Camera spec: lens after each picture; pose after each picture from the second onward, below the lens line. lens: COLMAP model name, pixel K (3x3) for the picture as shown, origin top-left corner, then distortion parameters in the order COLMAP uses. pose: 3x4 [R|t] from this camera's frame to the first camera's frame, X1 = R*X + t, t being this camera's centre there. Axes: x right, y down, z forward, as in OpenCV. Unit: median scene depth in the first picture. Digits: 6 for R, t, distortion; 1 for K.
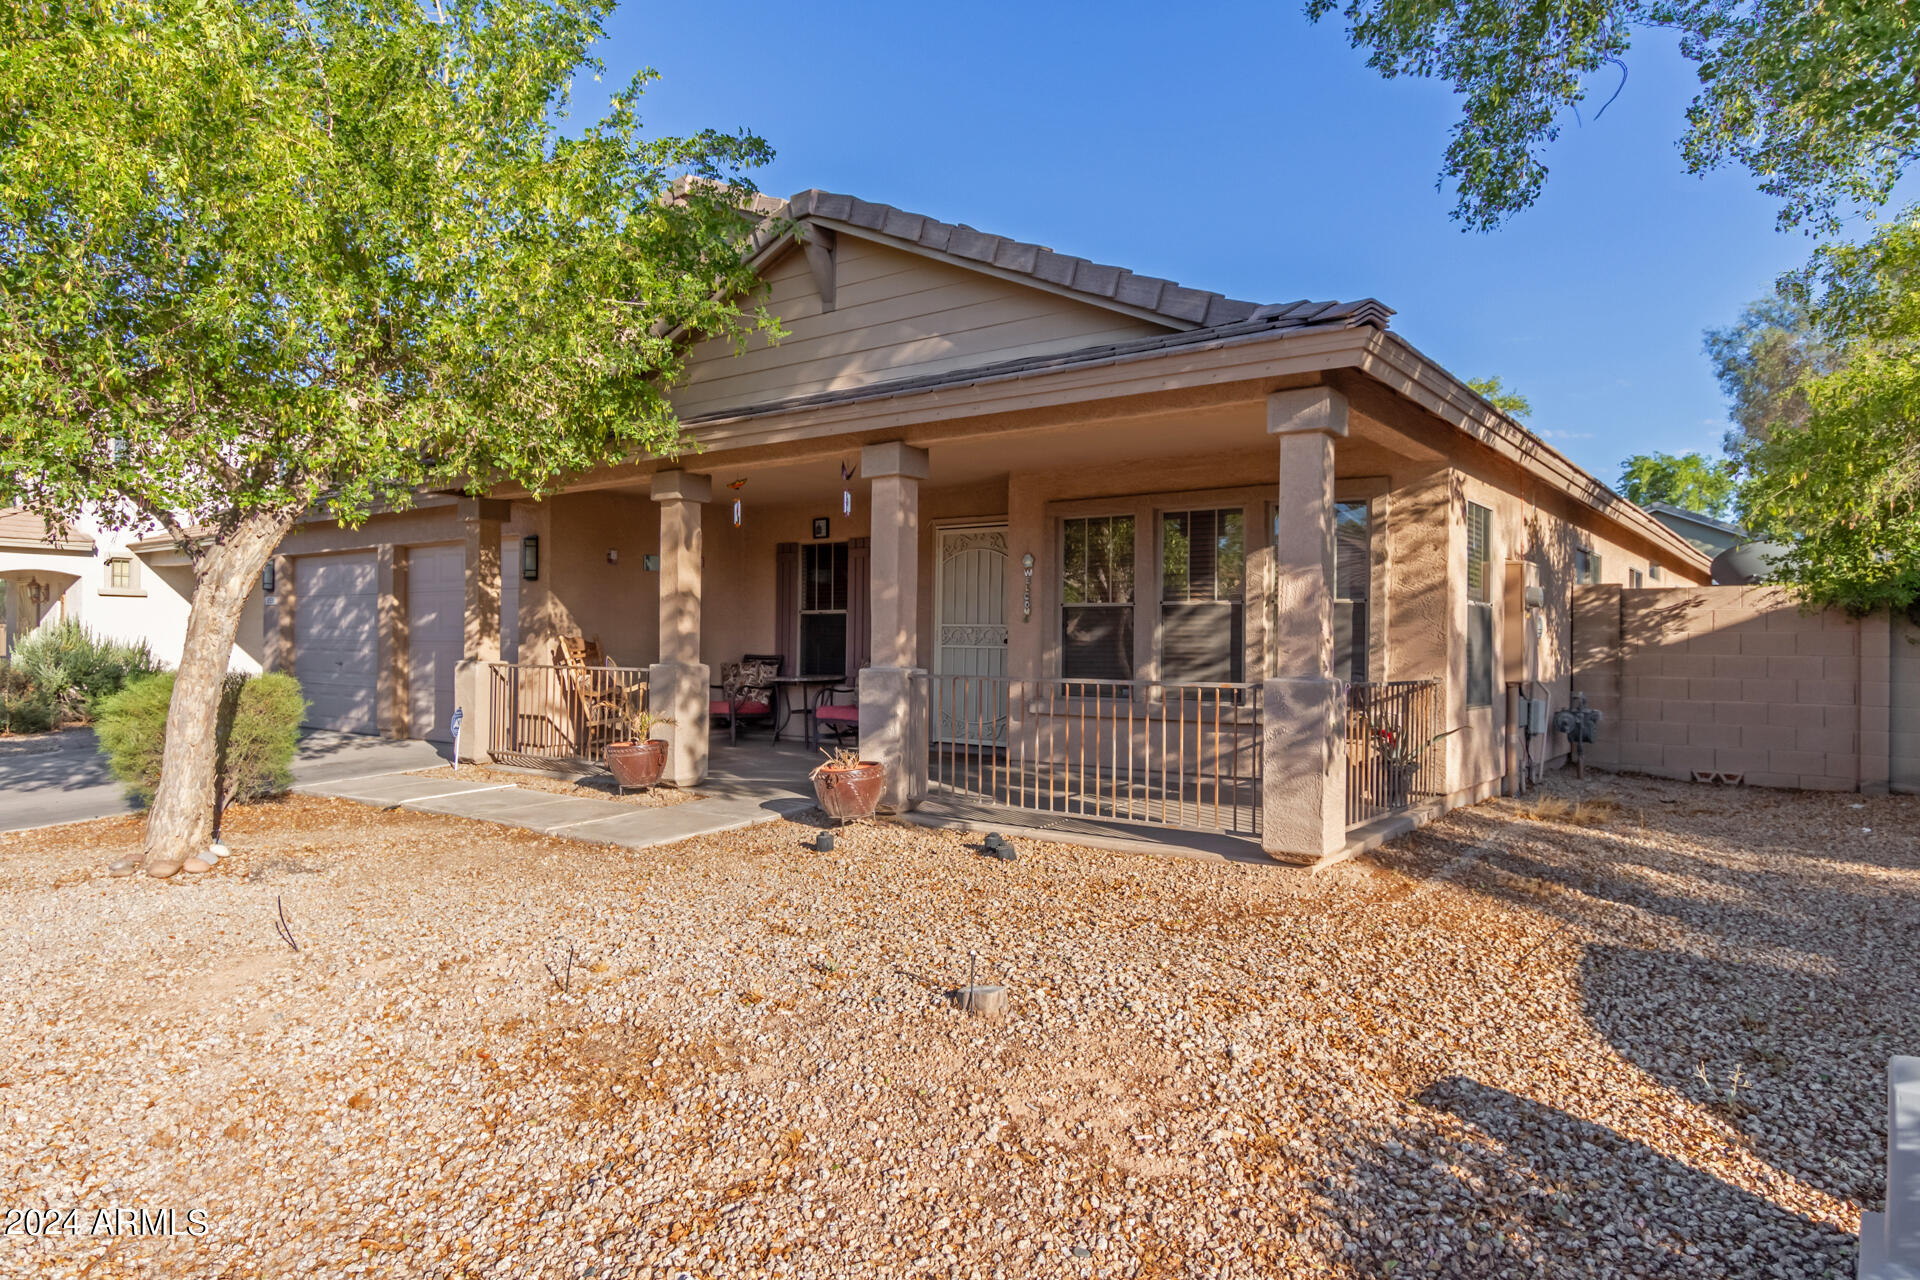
lens RADIAL K [[1133.5, 0, 960.0], [0, 1133.5, 640.0], [0, 0, 1]] dist [-0.002761, -0.000316]
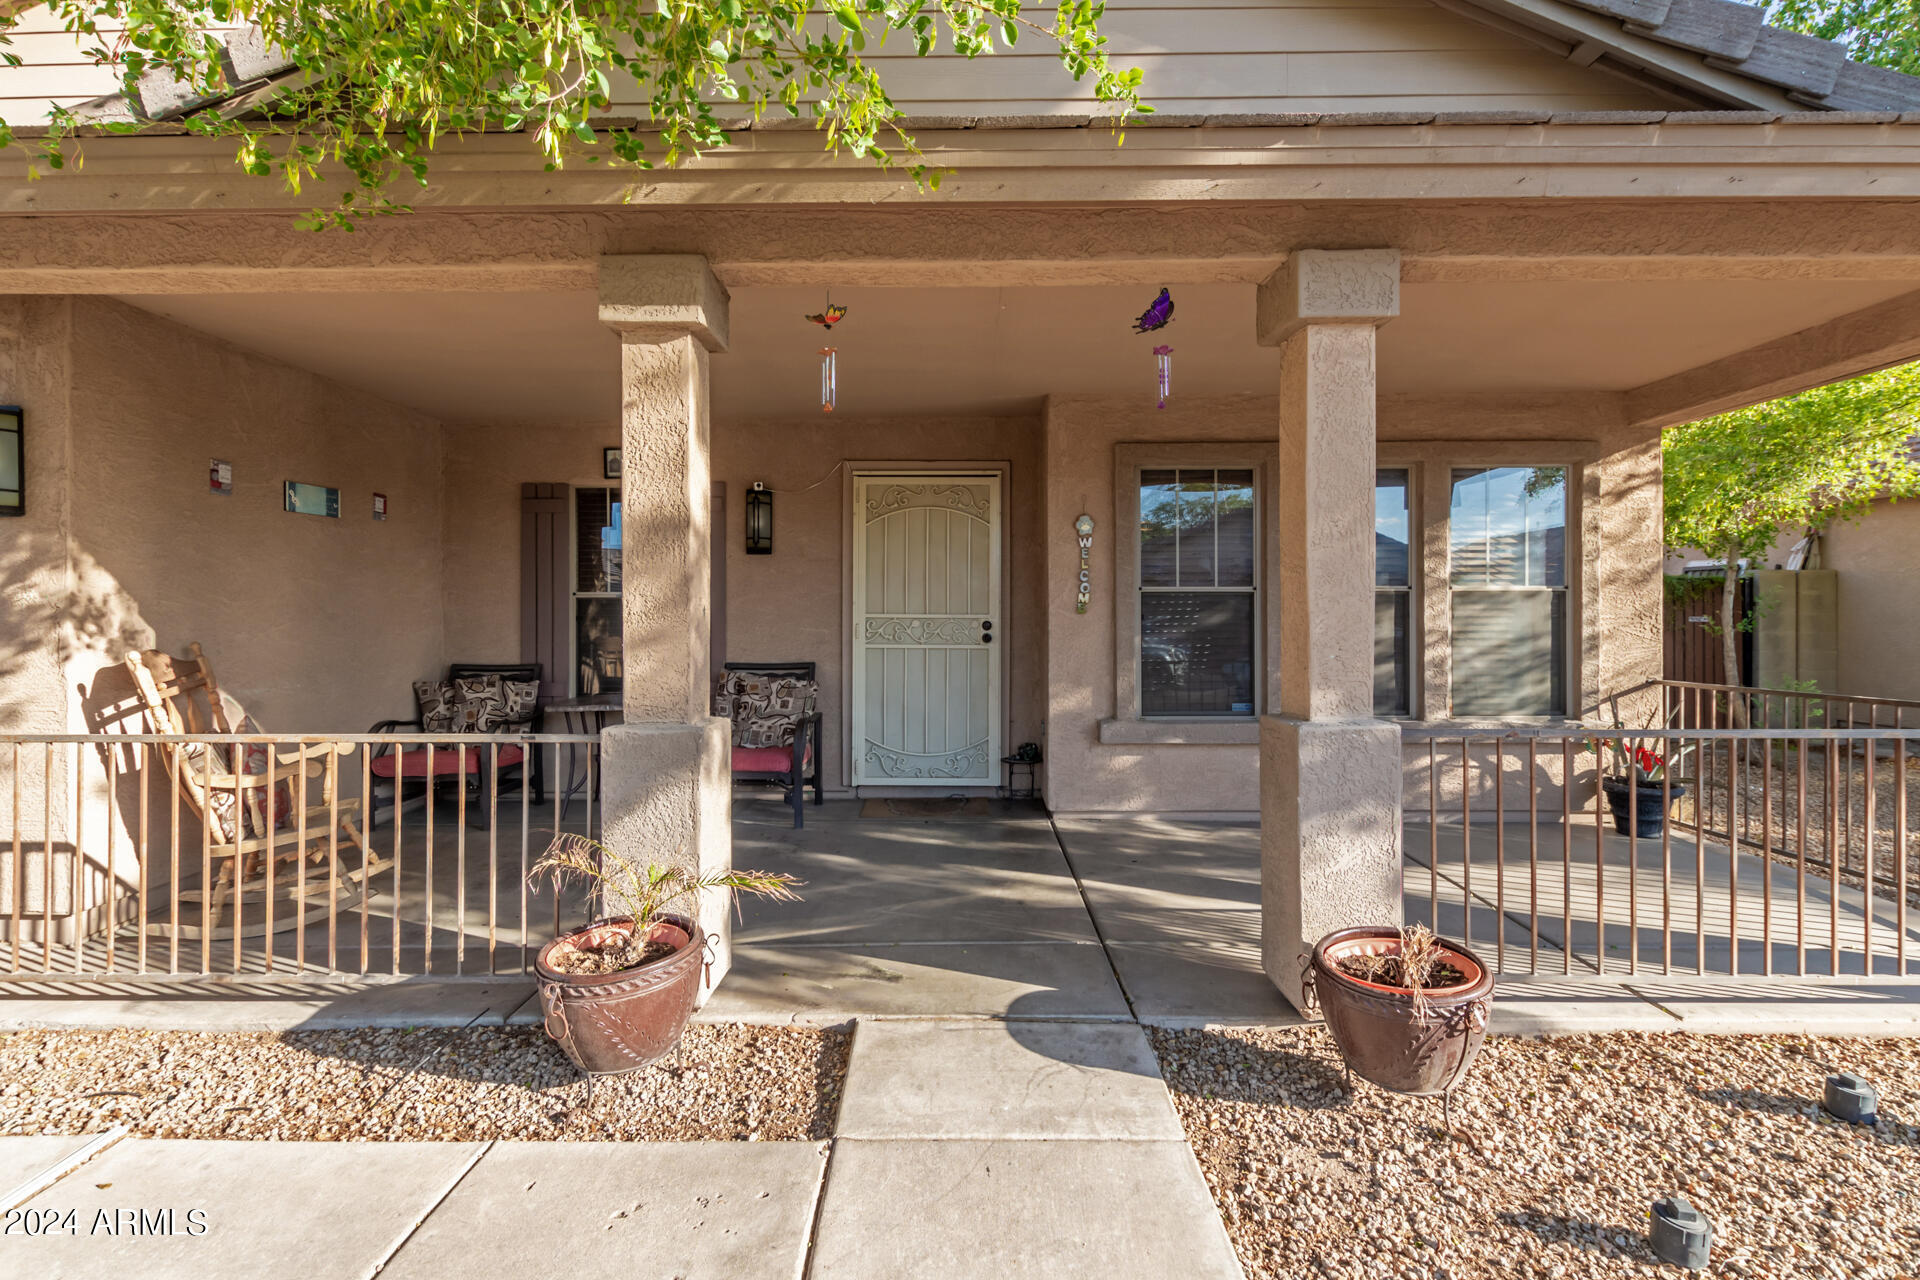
lens RADIAL K [[868.1, 0, 960.0], [0, 868.1, 640.0], [0, 0, 1]] dist [0.000517, -0.000270]
pose [[0.798589, -0.026856, 0.601277, -0.286197], [0.011041, 0.999490, 0.029978, -0.013991], [-0.601776, -0.017301, 0.798478, 0.540467]]
